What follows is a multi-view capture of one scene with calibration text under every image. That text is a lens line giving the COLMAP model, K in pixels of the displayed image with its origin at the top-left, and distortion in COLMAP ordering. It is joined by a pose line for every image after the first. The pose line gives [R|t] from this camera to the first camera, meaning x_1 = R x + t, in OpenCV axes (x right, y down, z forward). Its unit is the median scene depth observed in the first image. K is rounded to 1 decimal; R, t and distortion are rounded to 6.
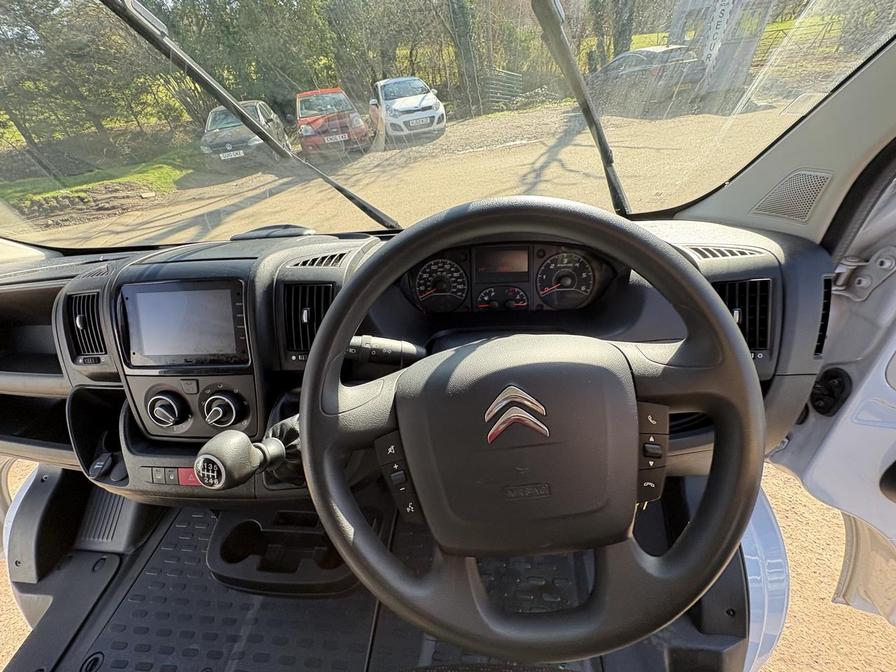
lens RADIAL K [[354.7, 0, 449.4], [0, 354.7, 338.5], [0, 0, 1]] dist [0.000033, 0.000097]
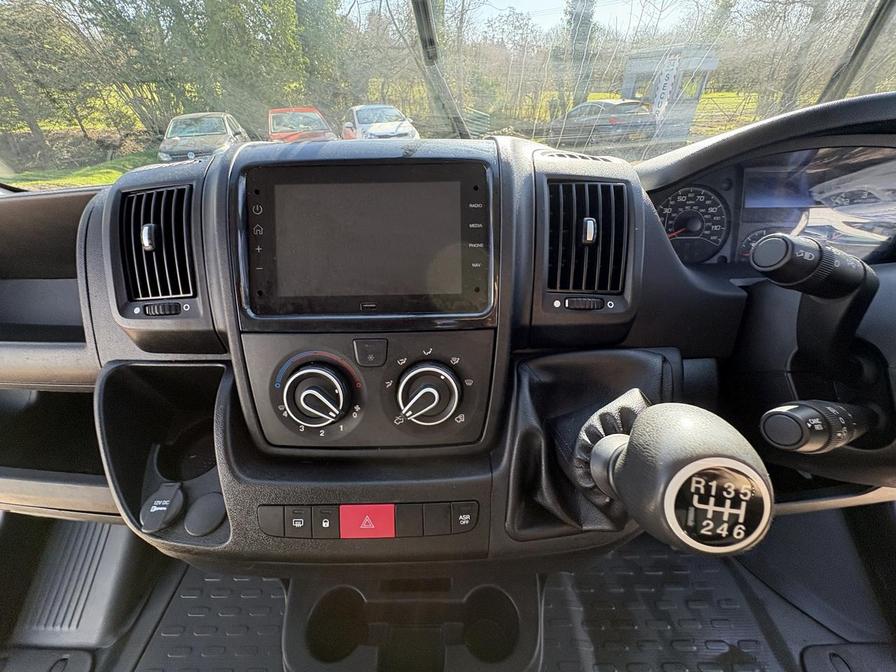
lens RADIAL K [[354.7, 0, 449.4], [0, 354.7, 338.5], [0, 0, 1]] dist [0.000033, 0.000097]
pose [[0.993252, 0.015990, 0.114866, -0.491979], [-0.007047, 0.996941, -0.077843, 0.114388], [-0.115760, 0.076508, 0.990326, 0.319865]]
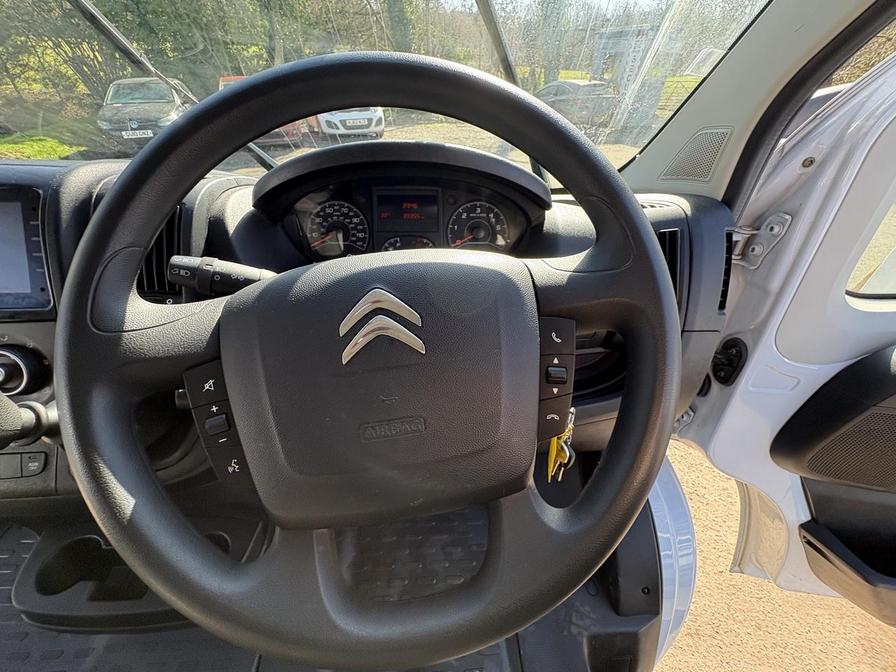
lens RADIAL K [[356.0, 0, 448.2], [0, 356.0, 337.3], [0, 0, 1]] dist [0.000752, 0.000311]
pose [[0.985793, 0.011871, 0.167547, 0.083325], [-0.007015, 0.999539, -0.029541, 0.107334], [-0.167821, 0.027946, 0.985421, 0.103085]]
